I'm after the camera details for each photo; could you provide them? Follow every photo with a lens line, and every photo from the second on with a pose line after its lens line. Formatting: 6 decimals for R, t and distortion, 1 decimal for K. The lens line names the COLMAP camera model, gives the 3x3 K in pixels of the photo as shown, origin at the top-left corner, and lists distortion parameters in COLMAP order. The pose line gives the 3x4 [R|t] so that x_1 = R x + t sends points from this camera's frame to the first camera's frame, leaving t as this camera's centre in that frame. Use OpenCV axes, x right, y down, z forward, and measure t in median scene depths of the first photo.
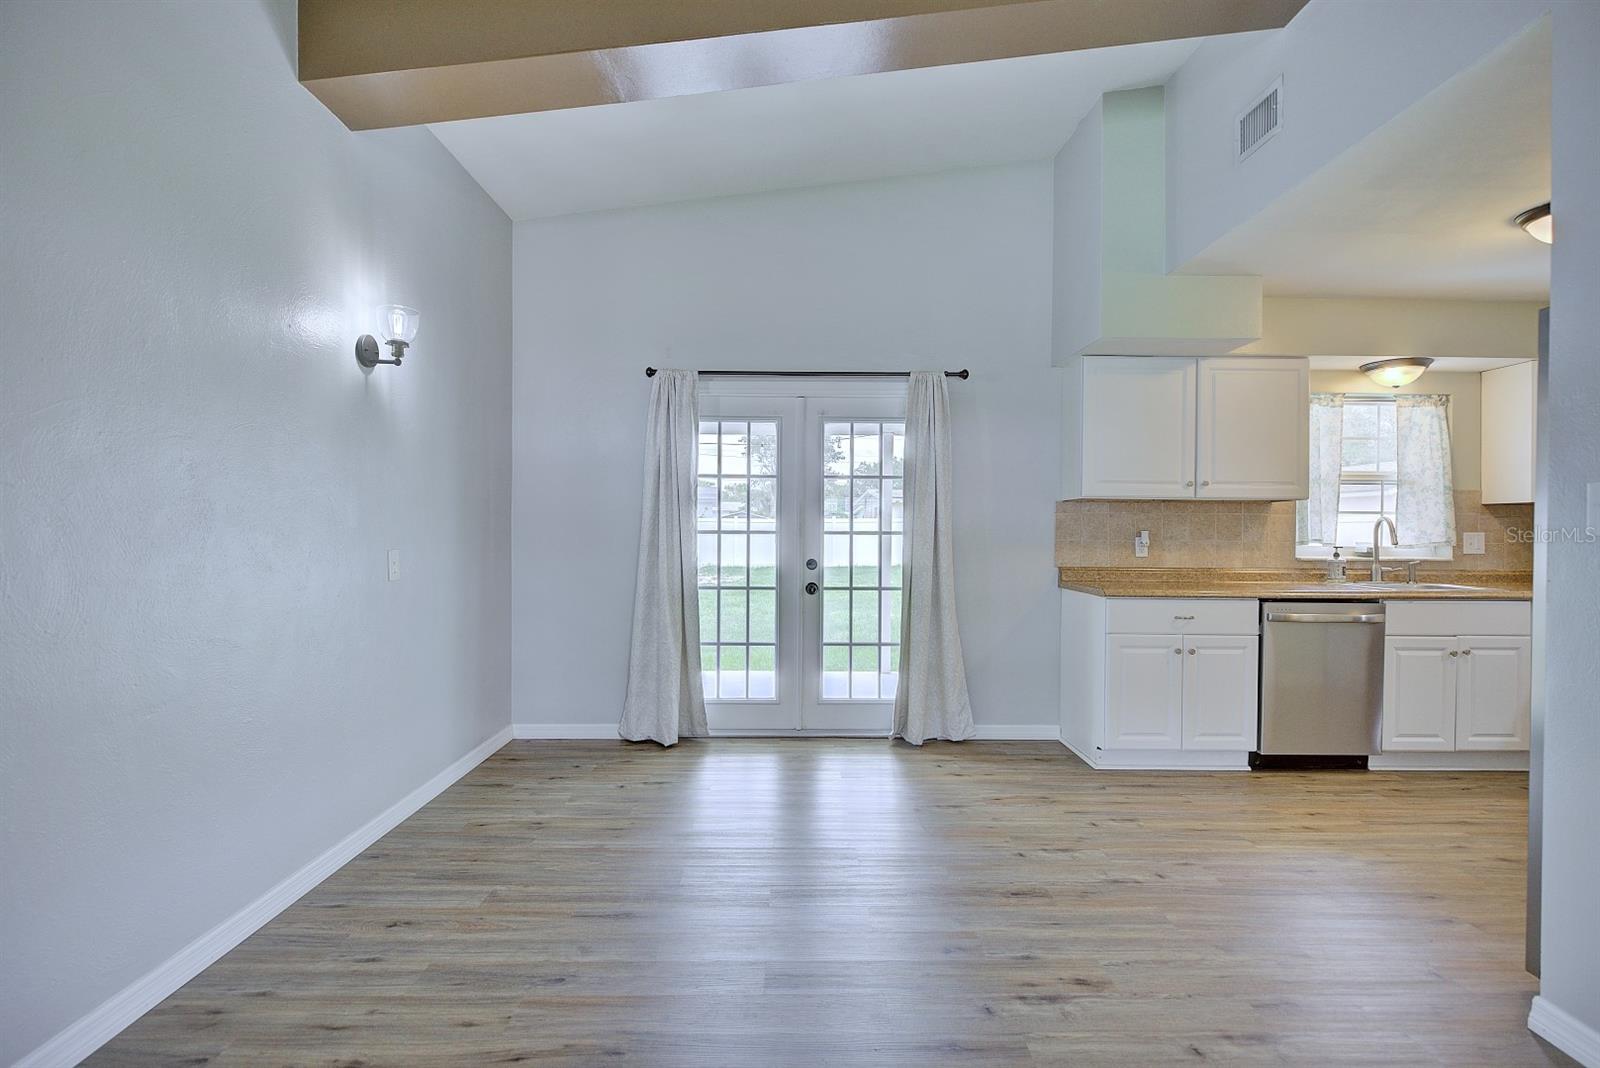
lens RADIAL K [[759.4, 0, 798.3], [0, 759.4, 535.2], [0, 0, 1]] dist [-0.006360, 0.000120]
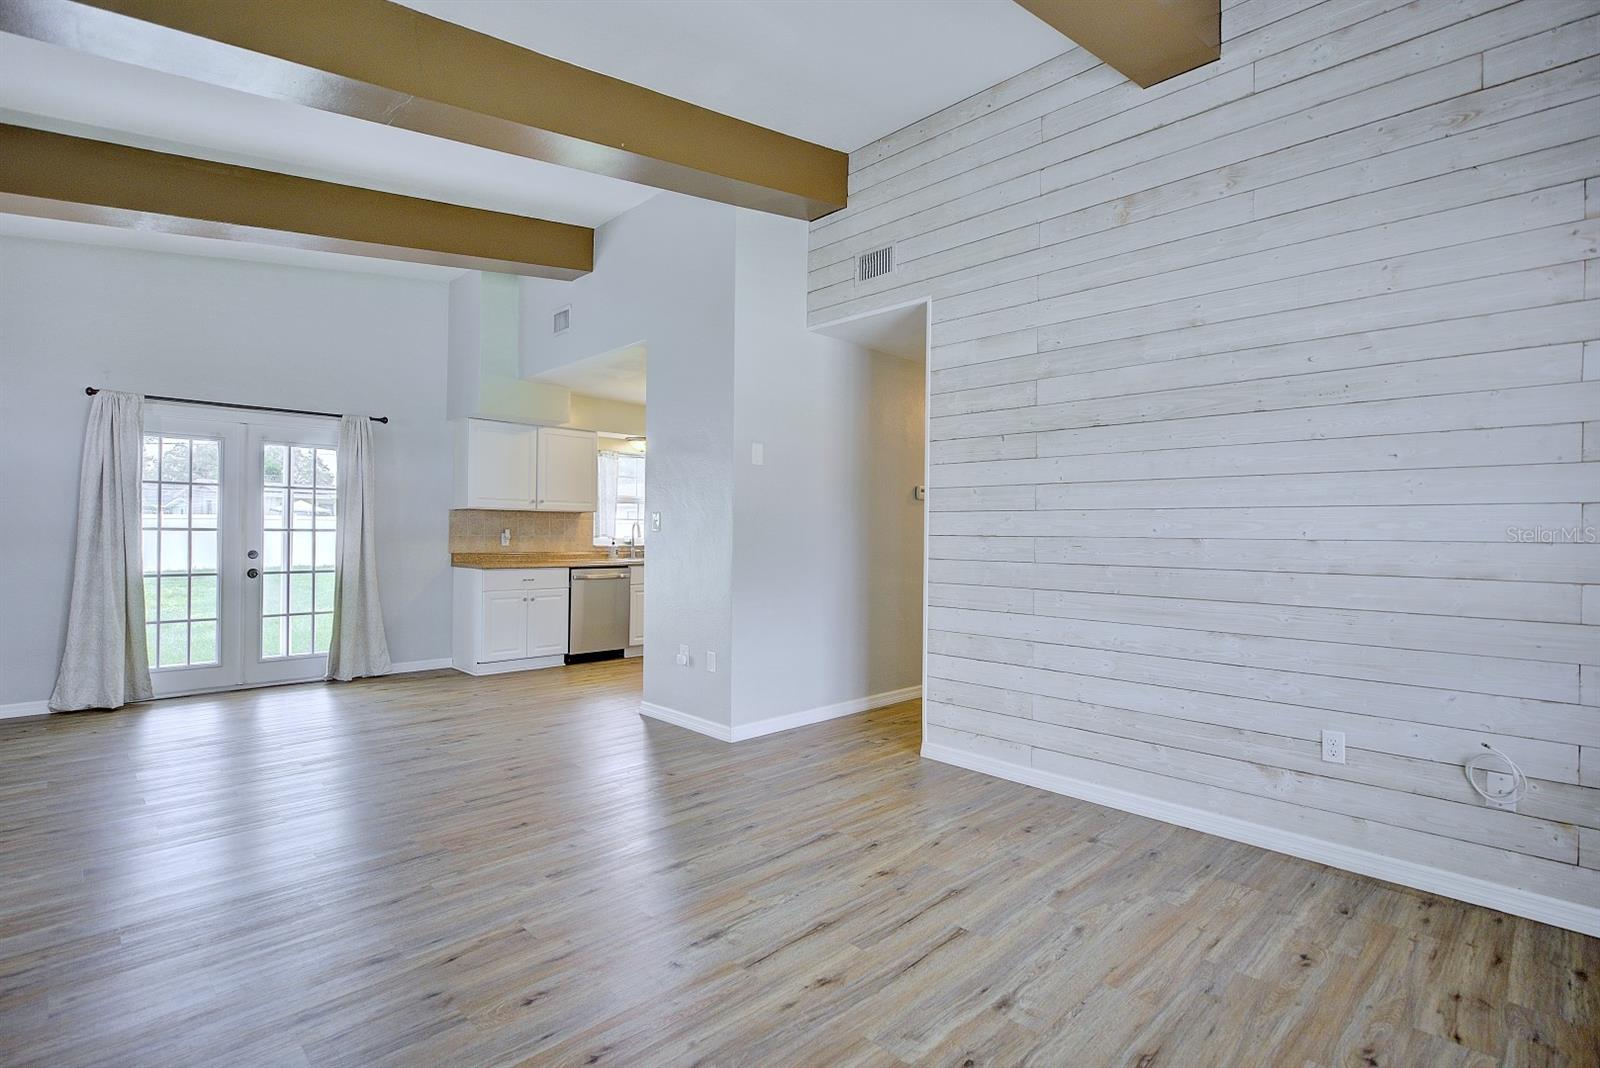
lens RADIAL K [[759.4, 0, 797.0], [0, 759.4, 530.1], [0, 0, 1]] dist [-0.006360, 0.000120]
pose [[0.713761, 0.002334, 0.700385, -0.228336], [0.000544, 0.999992, -0.003887, 0.002690], [-0.700389, 0.003156, 0.713754, -0.572215]]
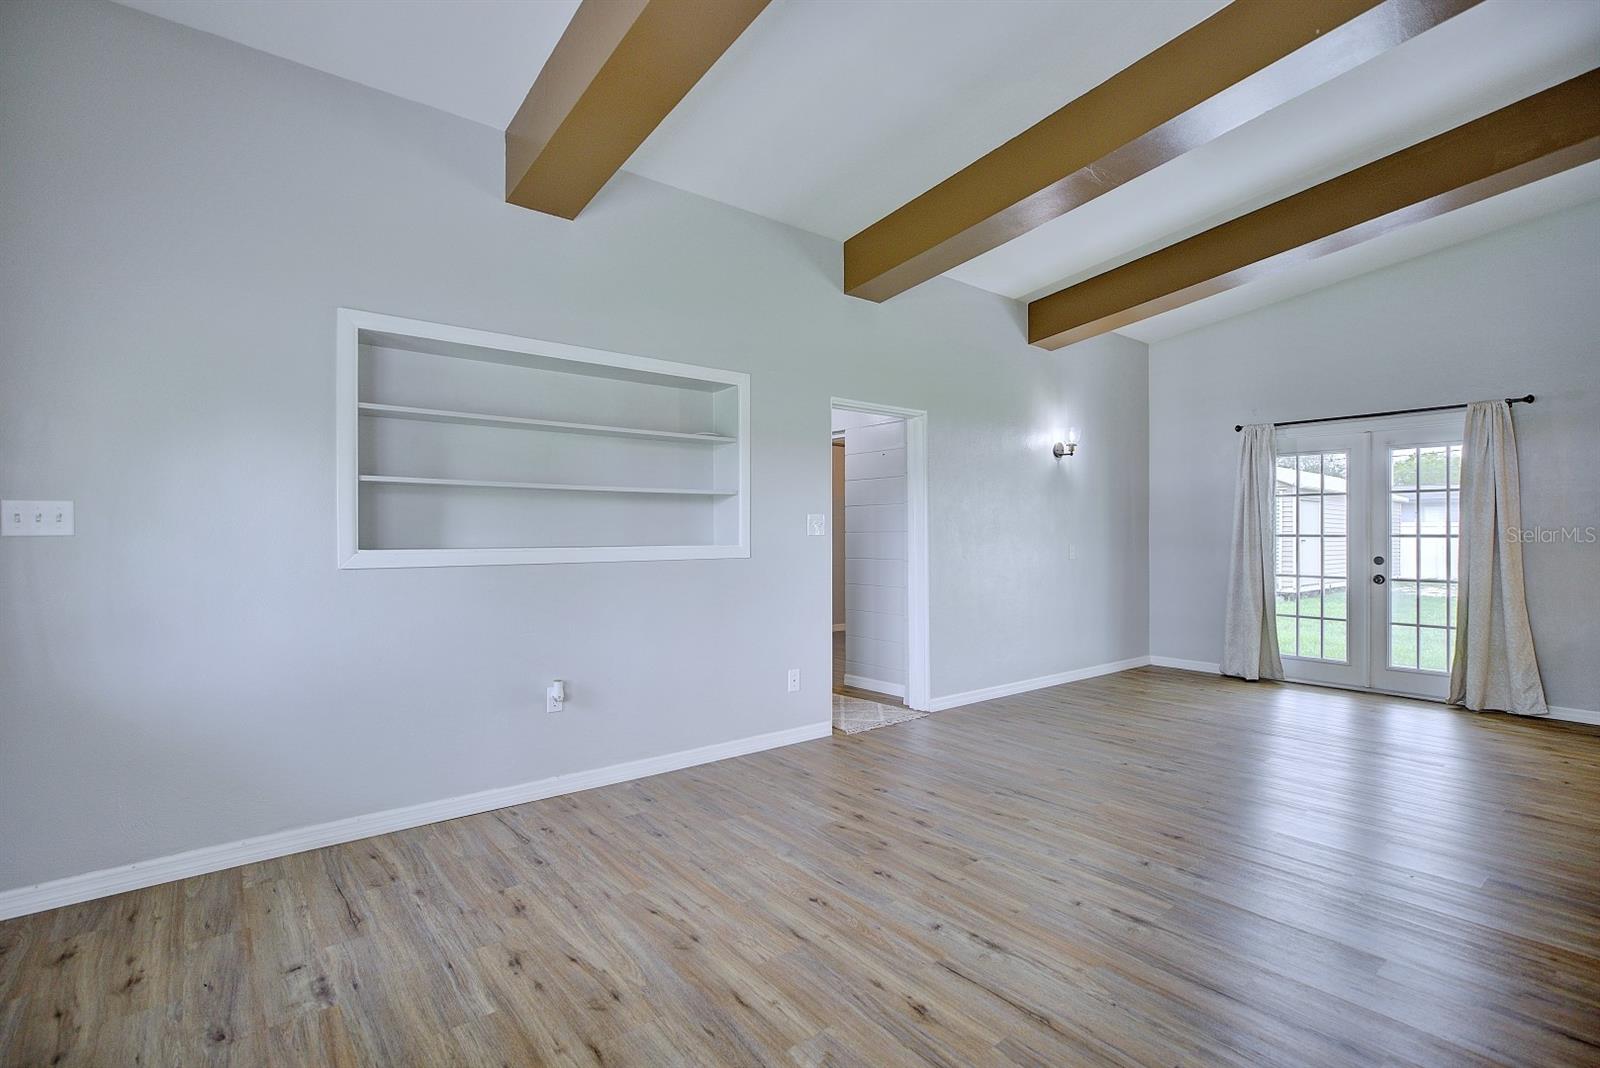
lens RADIAL K [[759.4, 0, 807.7], [0, 759.4, 533.2], [0, 0, 1]] dist [-0.006360, 0.000120]
pose [[0.625651, -0.007256, -0.780069, 0.427159], [-0.002283, 0.999935, -0.011132, 0.008777], [0.780100, 0.008746, 0.625594, -0.577151]]
